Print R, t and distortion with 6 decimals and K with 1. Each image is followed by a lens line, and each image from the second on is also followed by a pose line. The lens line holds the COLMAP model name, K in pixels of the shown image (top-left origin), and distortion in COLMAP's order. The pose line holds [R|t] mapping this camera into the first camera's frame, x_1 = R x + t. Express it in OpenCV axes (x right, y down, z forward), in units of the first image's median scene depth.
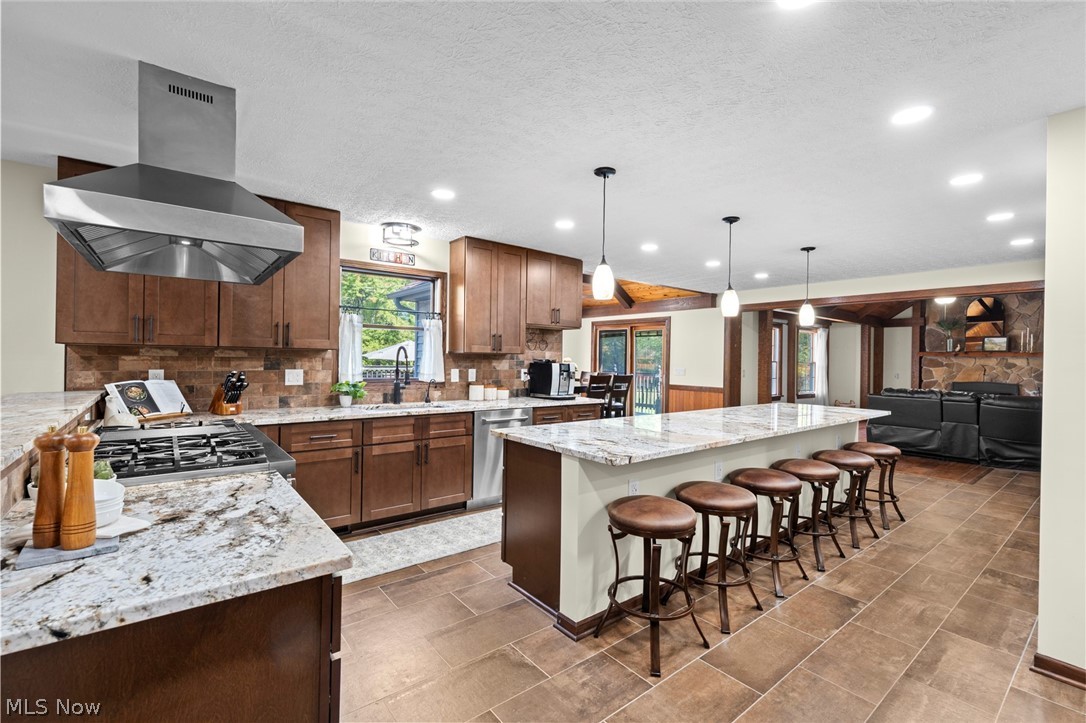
lens RADIAL K [[472.8, 0, 547.2], [0, 472.8, 359.9], [0, 0, 1]] dist [0.000869, 0.000046]
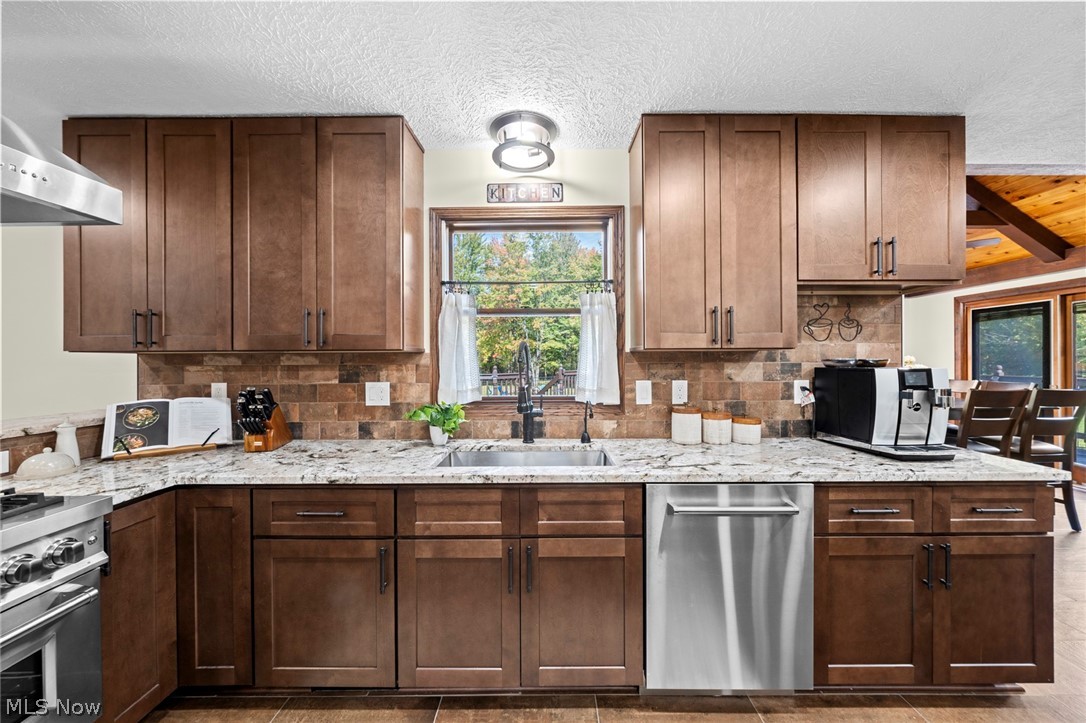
lens RADIAL K [[400.5, 0, 544.7], [0, 400.5, 360.7], [0, 0, 1]] dist [-0.006550, -0.000161]
pose [[0.778631, -0.018468, -0.627210, 0.004414], [0.015519, 0.999828, -0.010174, -0.000791], [0.627290, -0.001812, 0.778783, 0.607850]]
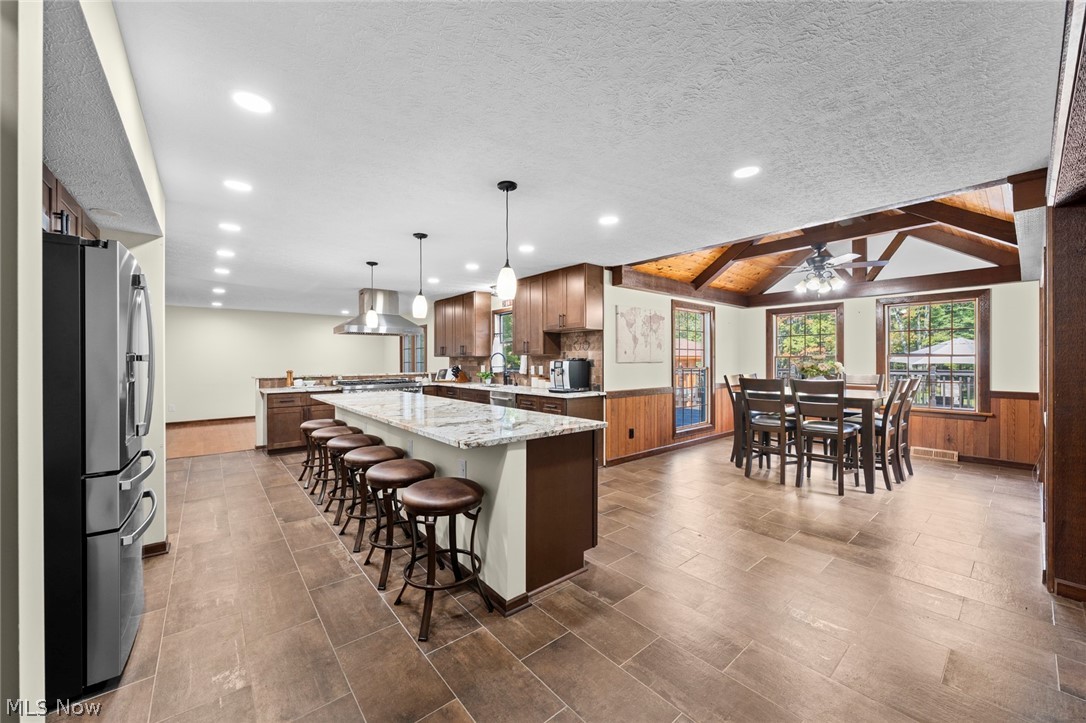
lens RADIAL K [[405.9, 0, 547.9], [0, 405.9, 362.9], [0, 0, 1]] dist [-0.000487, 0.000022]
pose [[0.023398, -0.014330, -0.999624, 1.167056], [-0.002415, 0.999894, -0.014390, 0.030196], [0.999723, 0.002751, 0.023361, 1.080134]]
